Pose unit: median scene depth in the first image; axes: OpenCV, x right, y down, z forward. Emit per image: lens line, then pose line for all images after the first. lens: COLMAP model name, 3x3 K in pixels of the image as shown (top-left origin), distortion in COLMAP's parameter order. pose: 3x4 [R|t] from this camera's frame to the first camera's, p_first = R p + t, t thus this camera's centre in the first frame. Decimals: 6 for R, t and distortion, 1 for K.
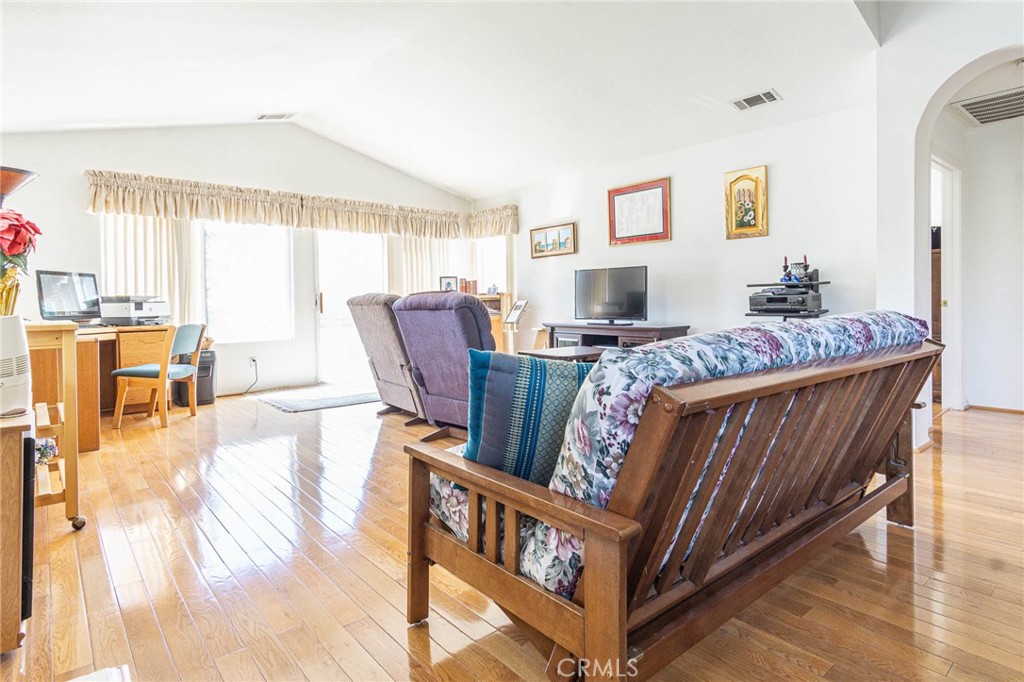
lens RADIAL K [[555.1, 0, 517.4], [0, 555.1, 309.3], [0, 0, 1]] dist [0.003771, 0.001412]
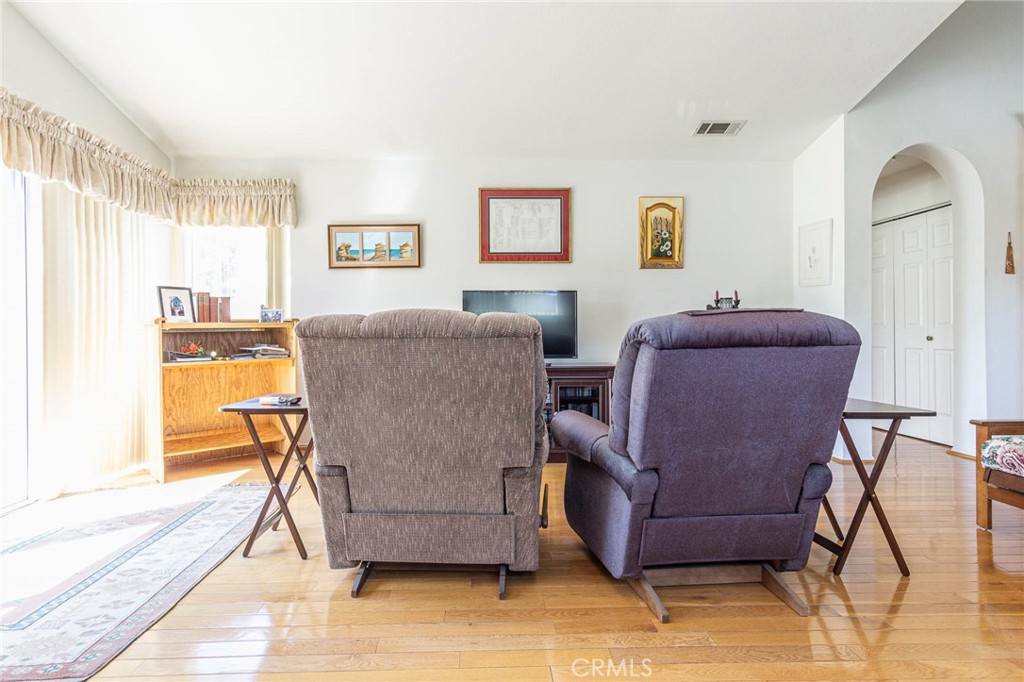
lens RADIAL K [[541.1, 0, 483.0], [0, 541.1, 333.9], [0, 0, 1]] dist [0.001217, 0.000218]
pose [[0.634411, 0.008785, 0.772946, -0.444350], [0.008536, 0.999795, -0.018369, -0.001875], [-0.772949, 0.018251, 0.634206, 0.575784]]
